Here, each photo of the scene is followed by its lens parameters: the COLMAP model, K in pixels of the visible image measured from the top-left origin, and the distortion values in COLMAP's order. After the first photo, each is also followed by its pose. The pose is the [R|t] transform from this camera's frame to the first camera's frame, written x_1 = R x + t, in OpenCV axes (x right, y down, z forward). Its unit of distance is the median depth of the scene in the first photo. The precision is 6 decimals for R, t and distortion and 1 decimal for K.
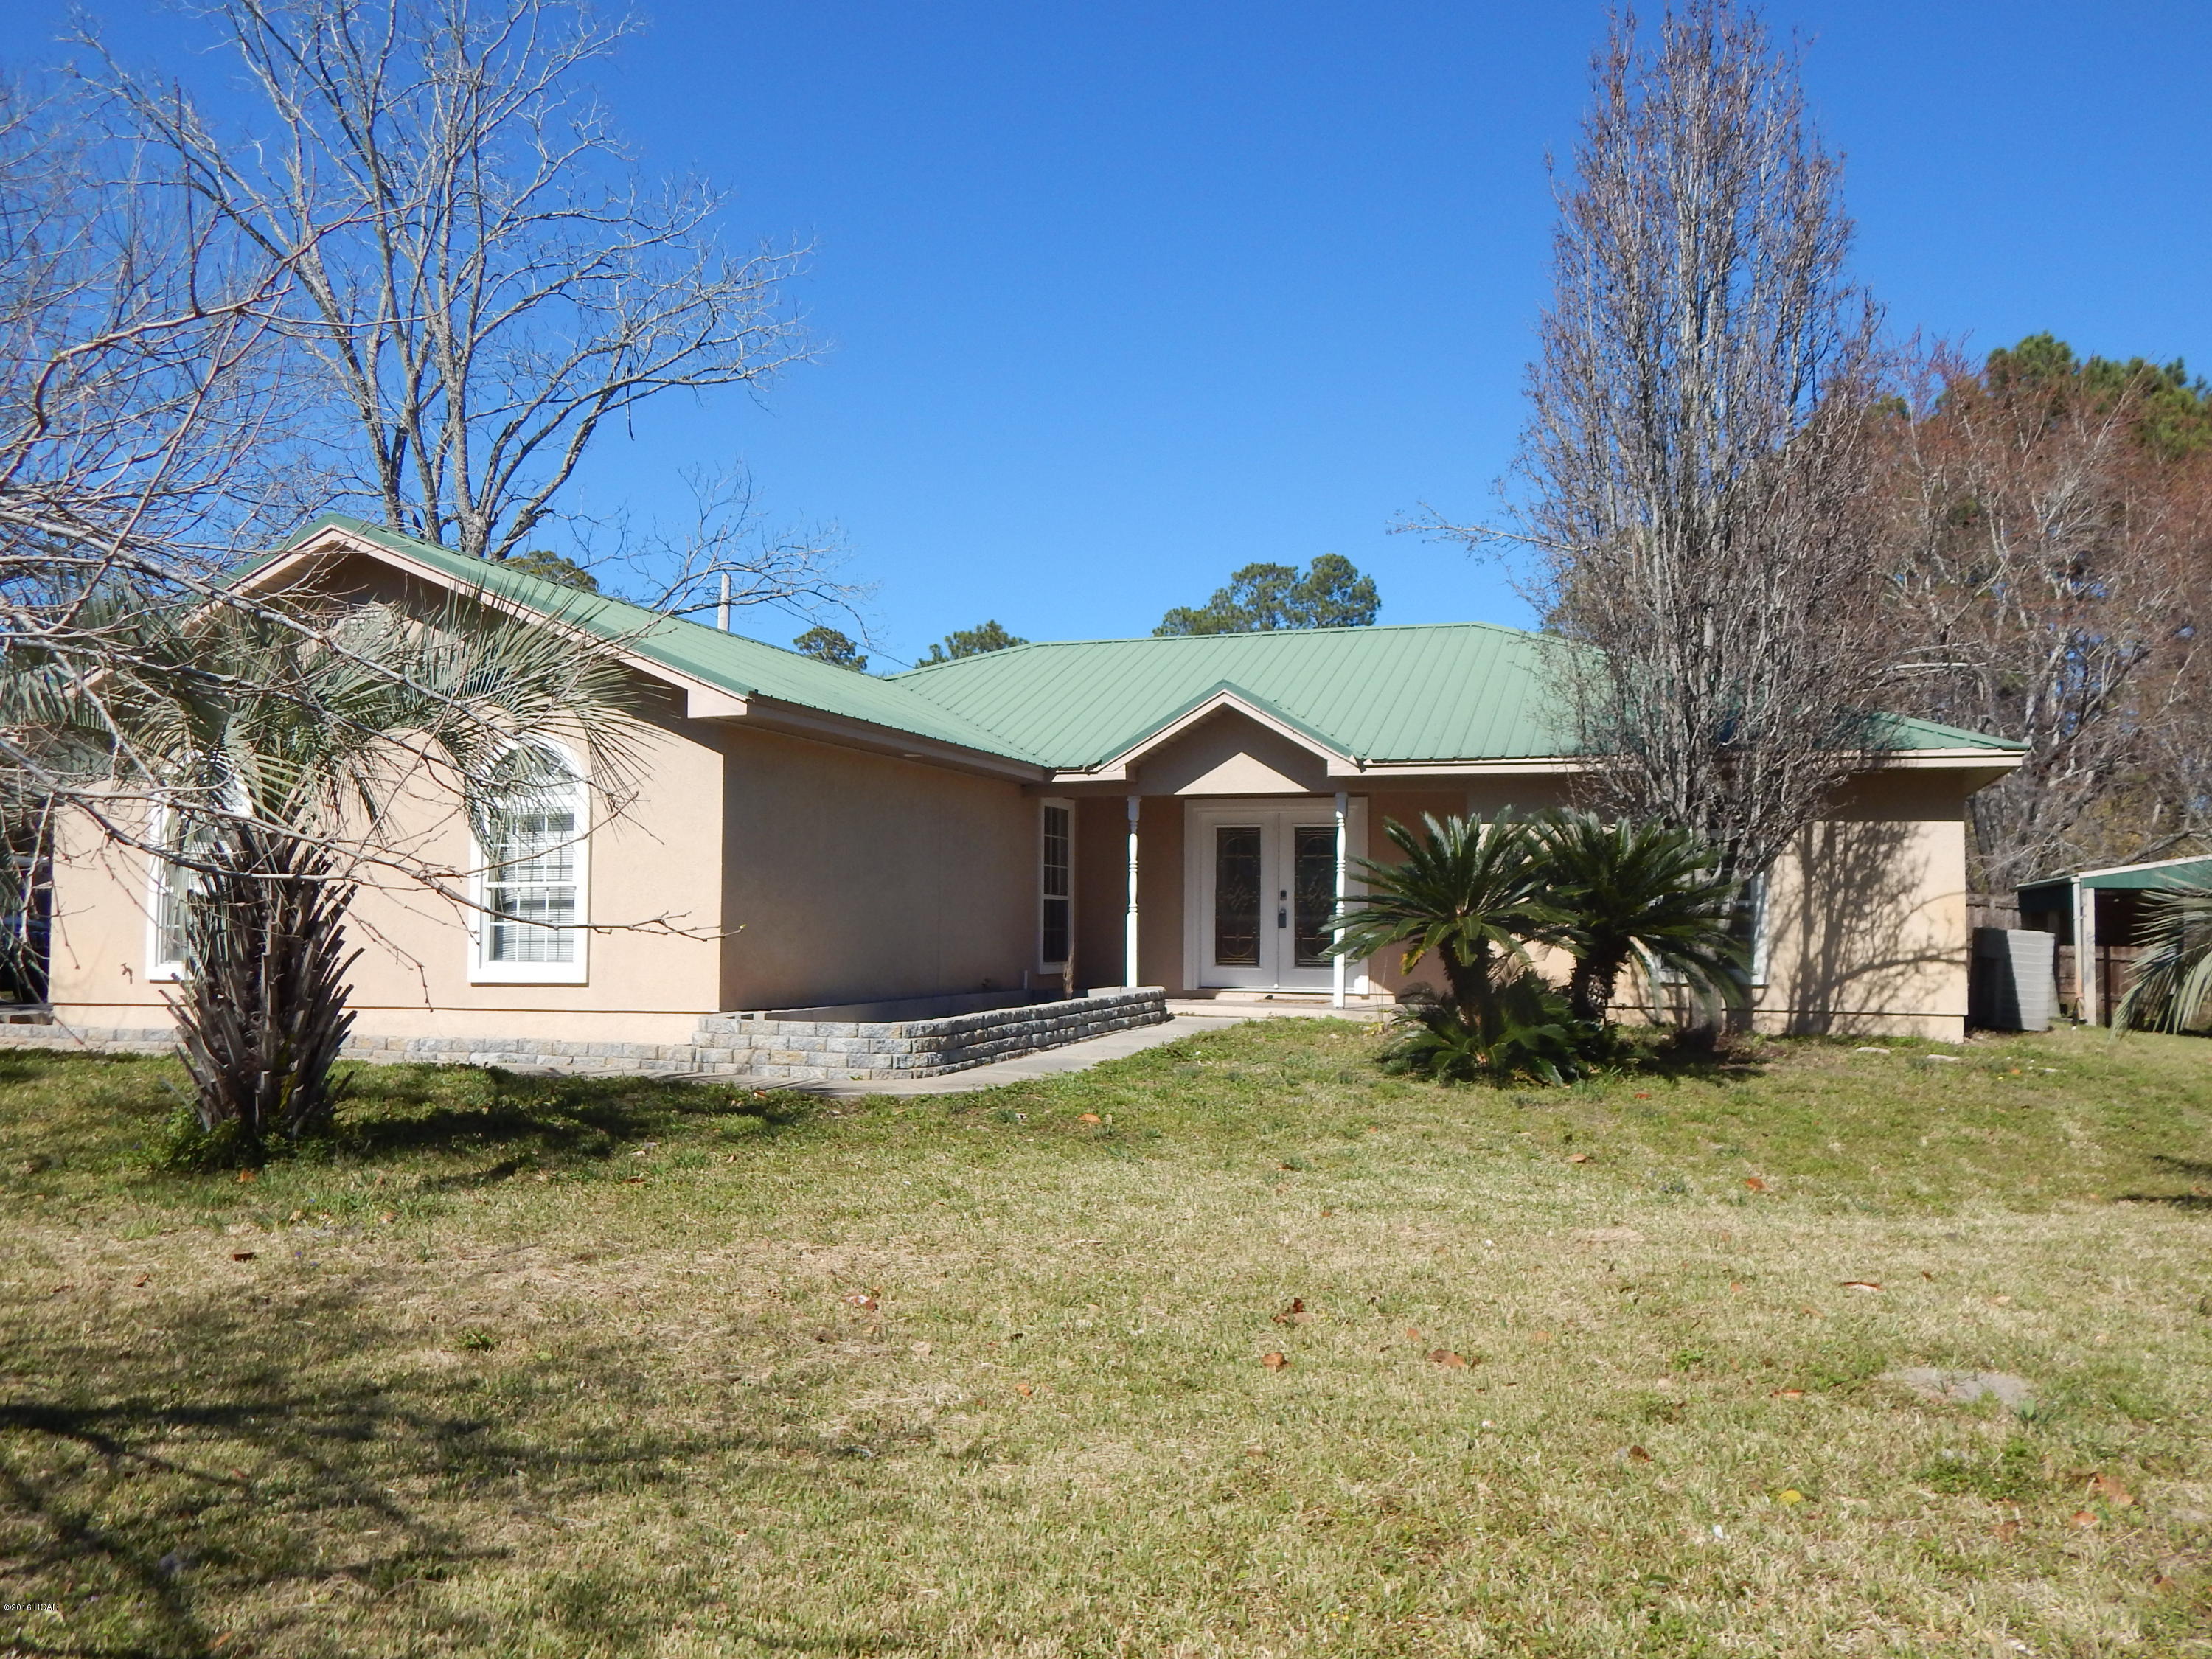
lens RADIAL K [[1778.6, 0, 1108.5], [0, 1778.6, 820.5], [0, 0, 1]] dist [-0.006223, -0.013222]
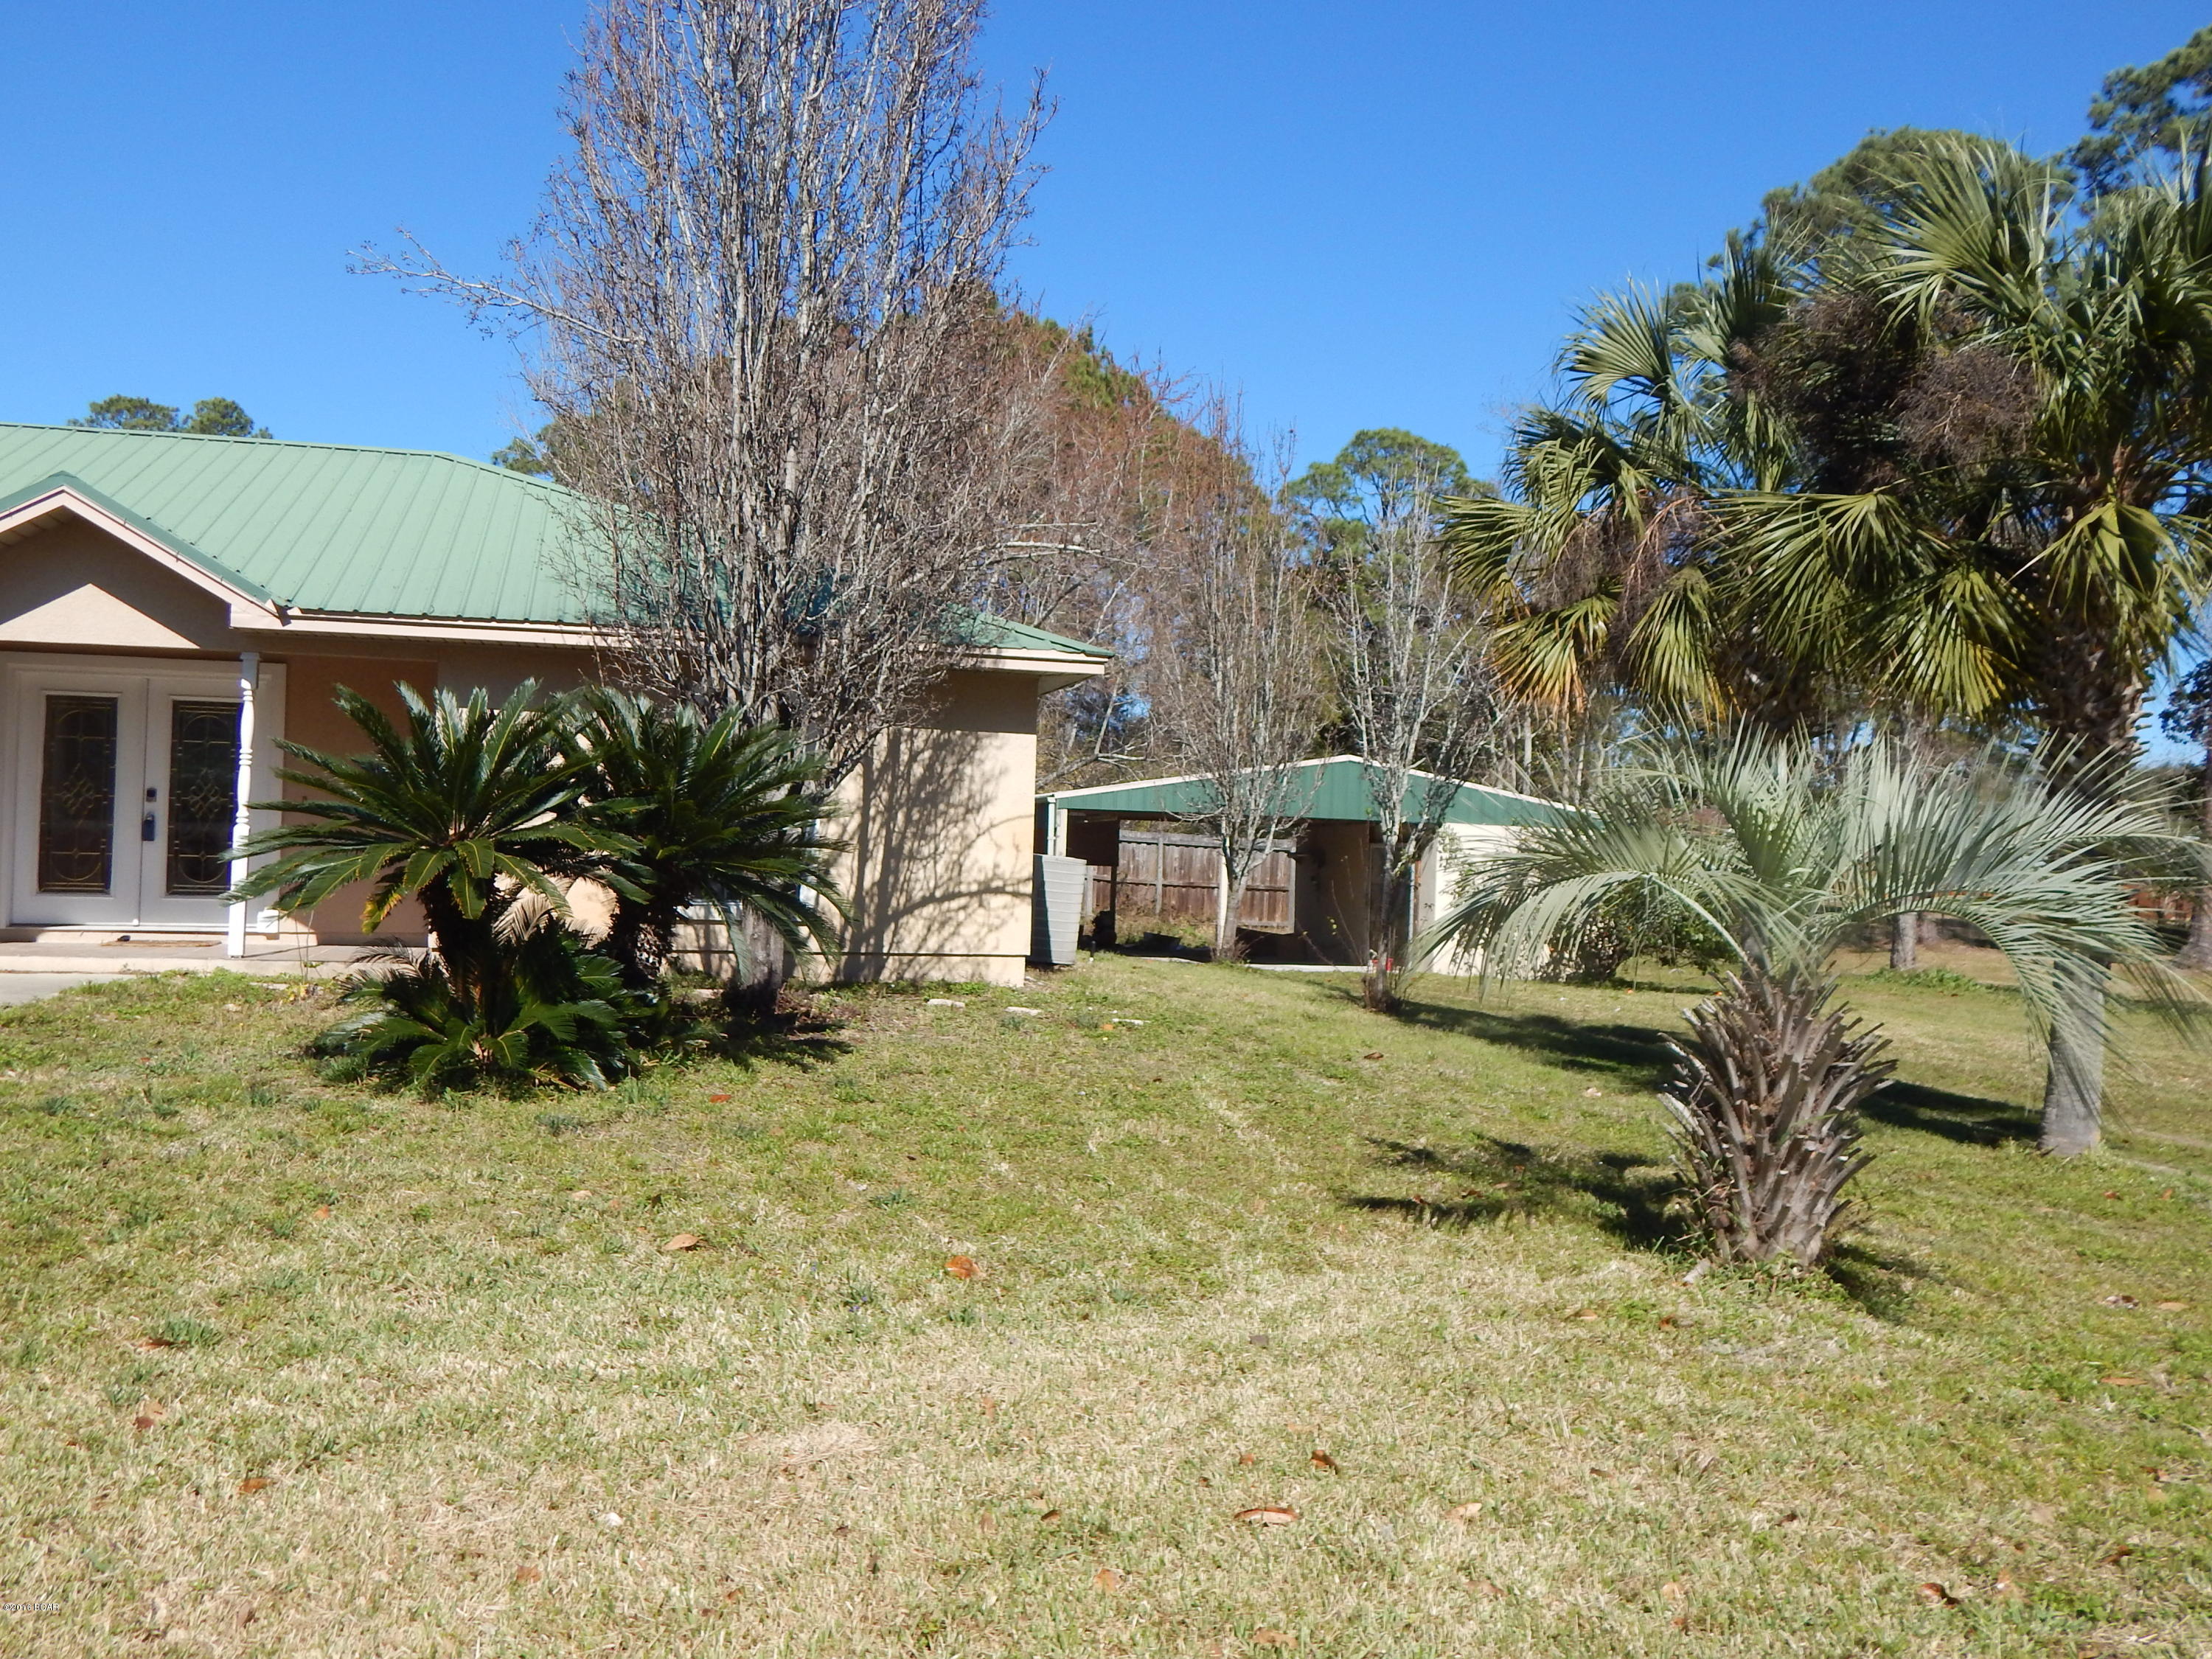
lens RADIAL K [[1778.6, 0, 1129.7], [0, 1778.6, 799.3], [0, 0, 1]] dist [-0.006223, -0.013222]
pose [[0.821756, 0.025470, 0.569270, 0.020699], [-0.050010, 0.998369, 0.027522, 0.006149], [-0.567641, -0.051086, 0.821690, 0.248170]]
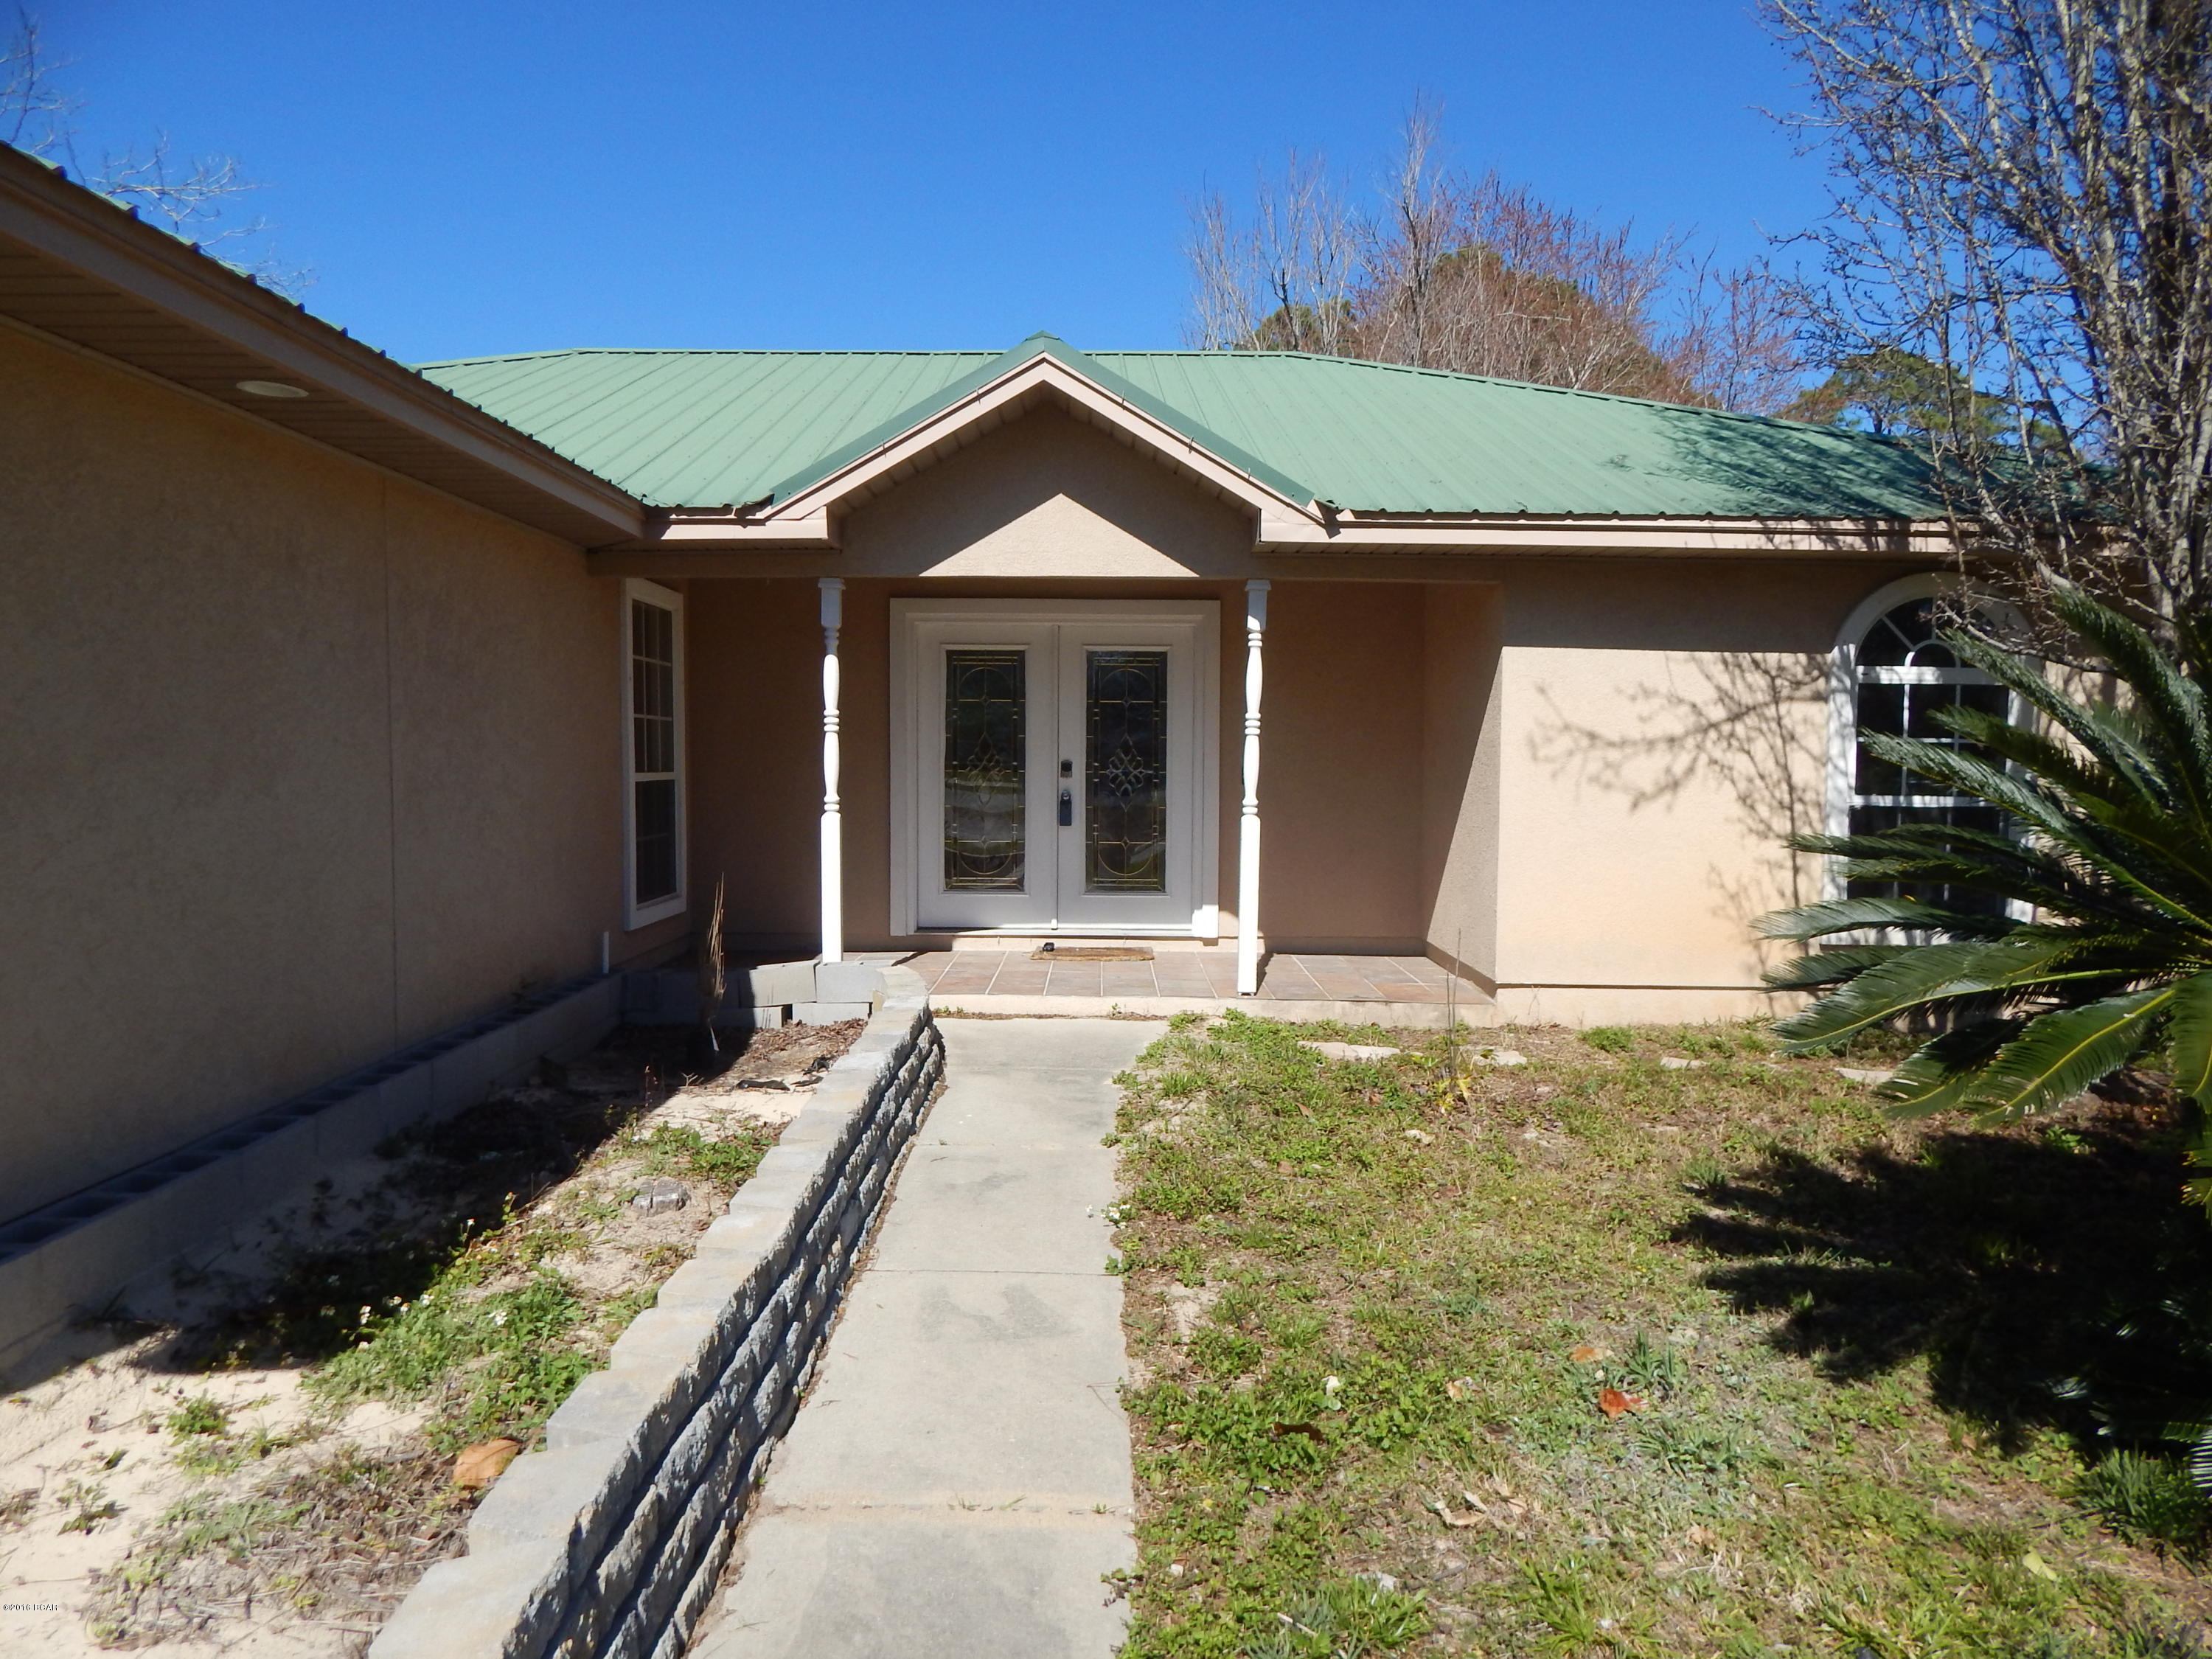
lens RADIAL K [[1429.6, 0, 1115.2], [0, 1429.6, 833.4], [0, 0, 1]] dist [-0.031892, -0.000247]
pose [[0.941205, -0.022420, 0.337091, -0.054906], [-0.018135, 0.993004, 0.116681, 0.010624], [-0.337349, -0.115934, 0.934214, 0.700264]]
